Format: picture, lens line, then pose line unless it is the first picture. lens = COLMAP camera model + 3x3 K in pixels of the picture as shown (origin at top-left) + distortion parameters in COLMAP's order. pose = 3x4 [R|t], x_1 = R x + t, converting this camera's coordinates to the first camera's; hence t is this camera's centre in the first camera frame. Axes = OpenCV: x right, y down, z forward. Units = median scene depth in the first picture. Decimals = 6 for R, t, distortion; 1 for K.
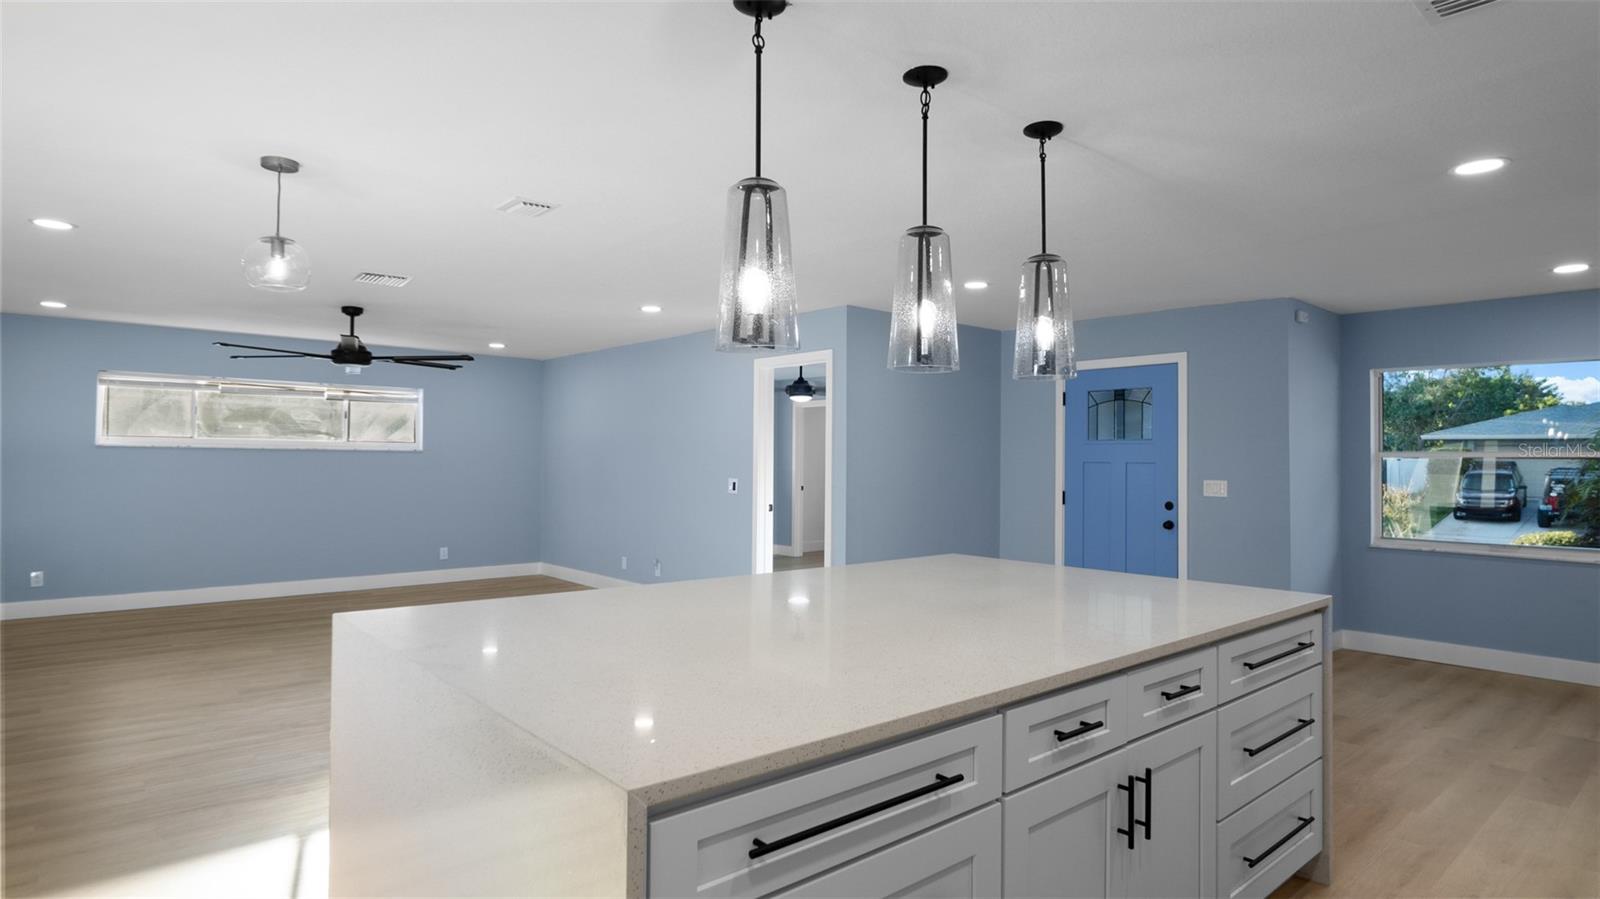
lens RADIAL K [[864.3, 0, 794.2], [0, 864.3, 446.5], [0, 0, 1]] dist [-0.014663, 0.000992]
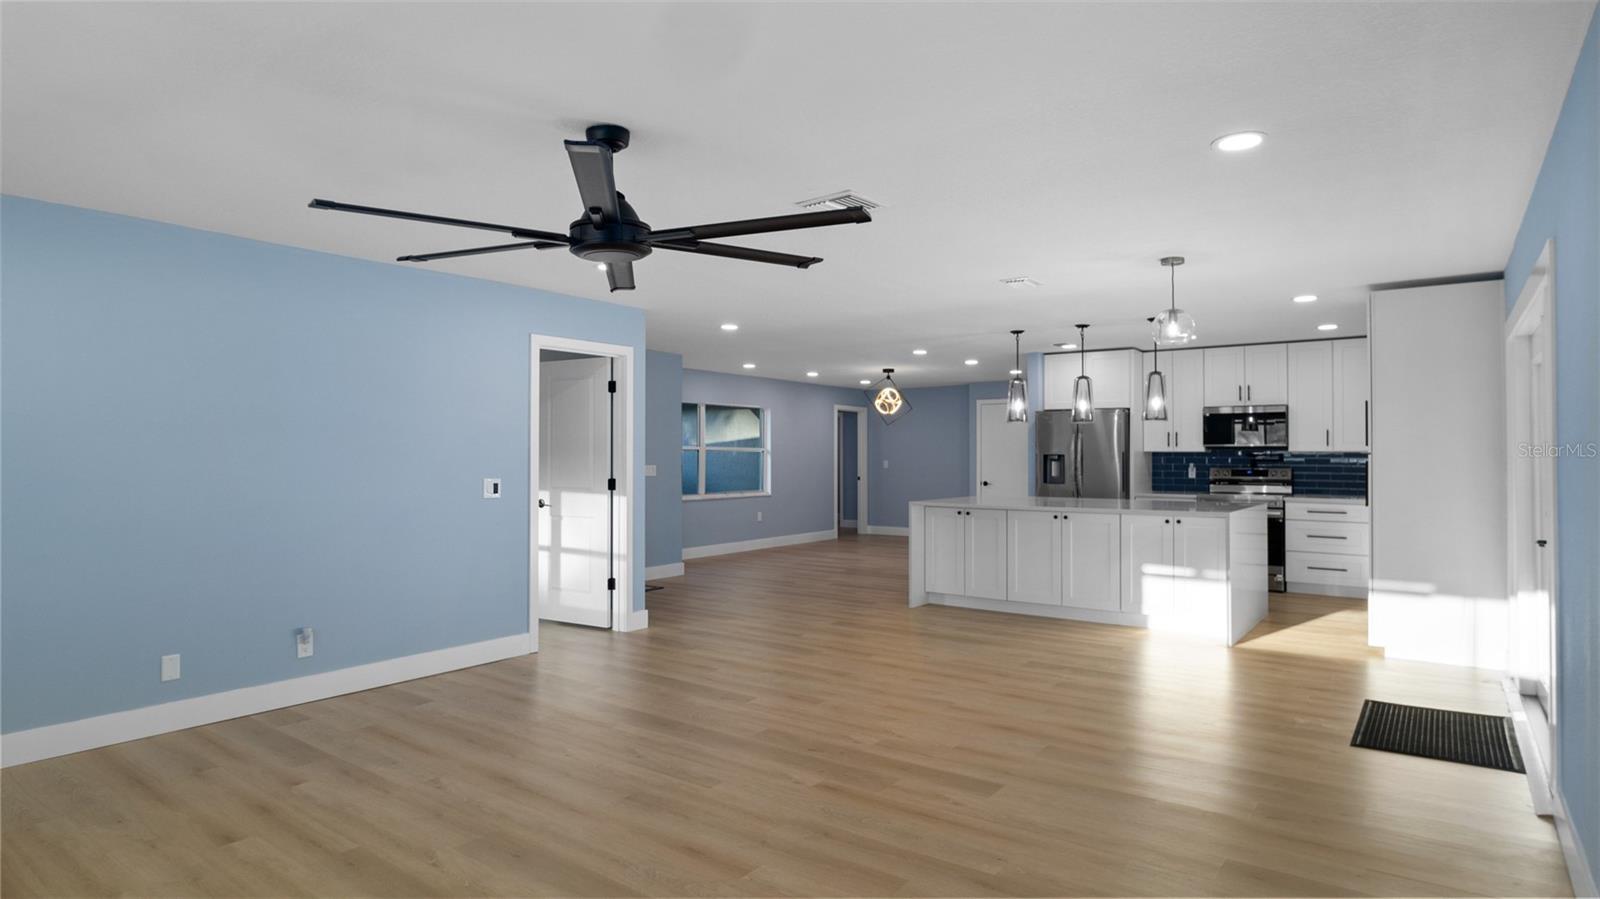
lens RADIAL K [[864.3, 0, 794.2], [0, 864.3, 446.5], [0, 0, 1]] dist [-0.014663, 0.000992]
pose [[-0.209845, -0.001048, 0.977734, -0.759586], [-0.015079, 0.999884, -0.002164, 0.004799], [-0.977618, -0.015198, -0.209836, 0.765831]]
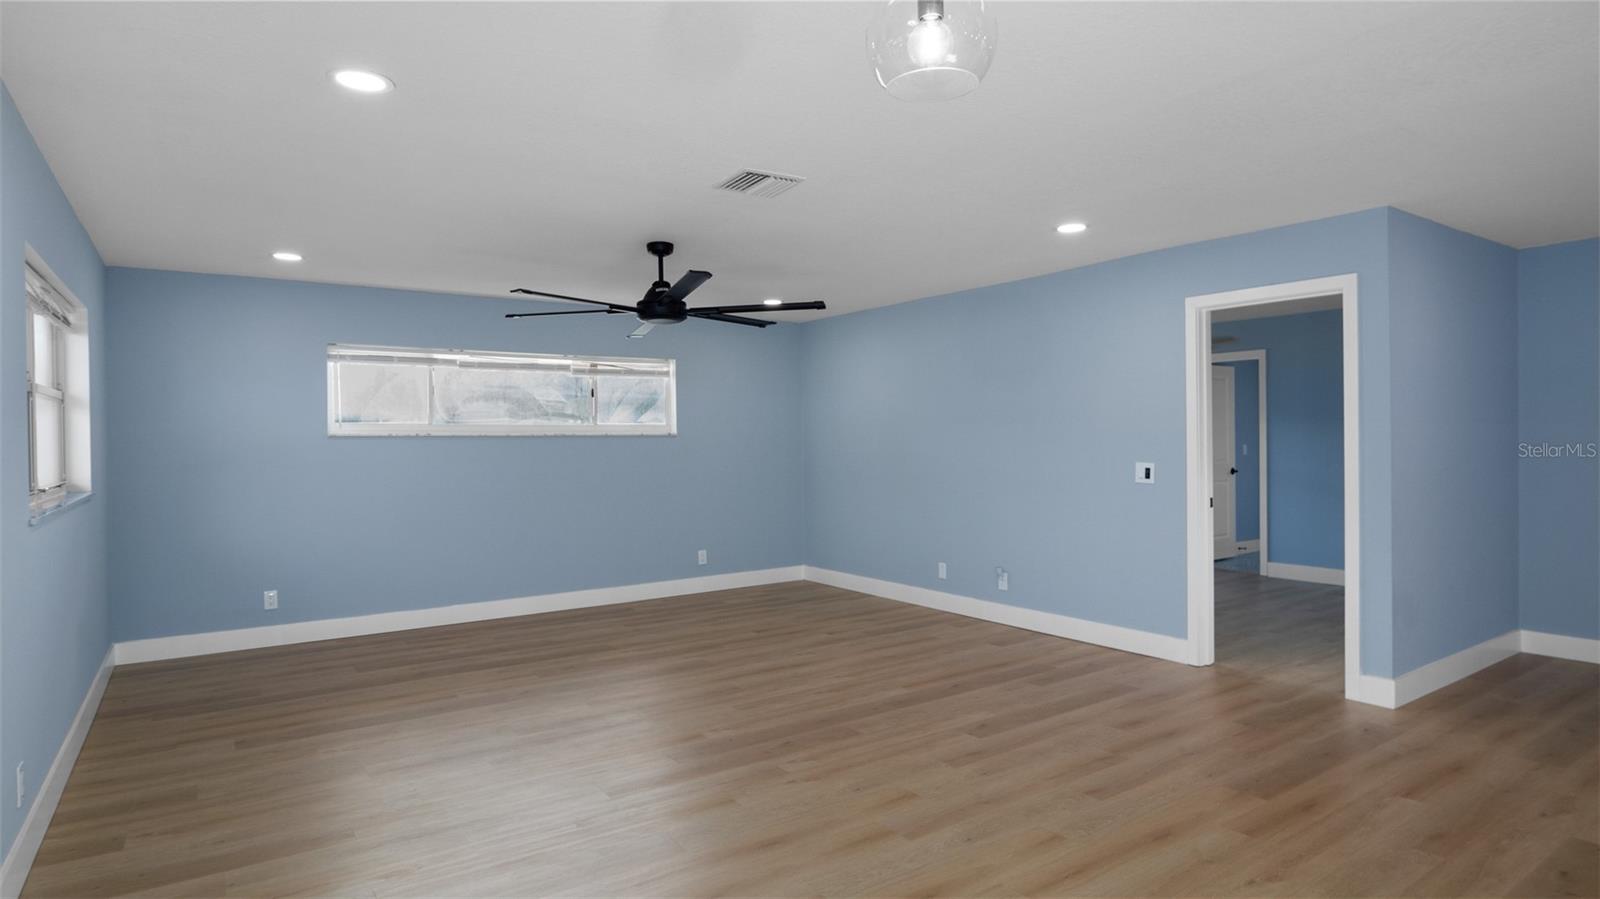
lens RADIAL K [[864.3, 0, 794.2], [0, 864.3, 446.5], [0, 0, 1]] dist [-0.014663, 0.000992]
pose [[0.993499, -0.018528, -0.112322, -0.243289], [0.021147, 0.999531, 0.022169, 0.000451], [0.111859, -0.024400, 0.993425, 0.201082]]
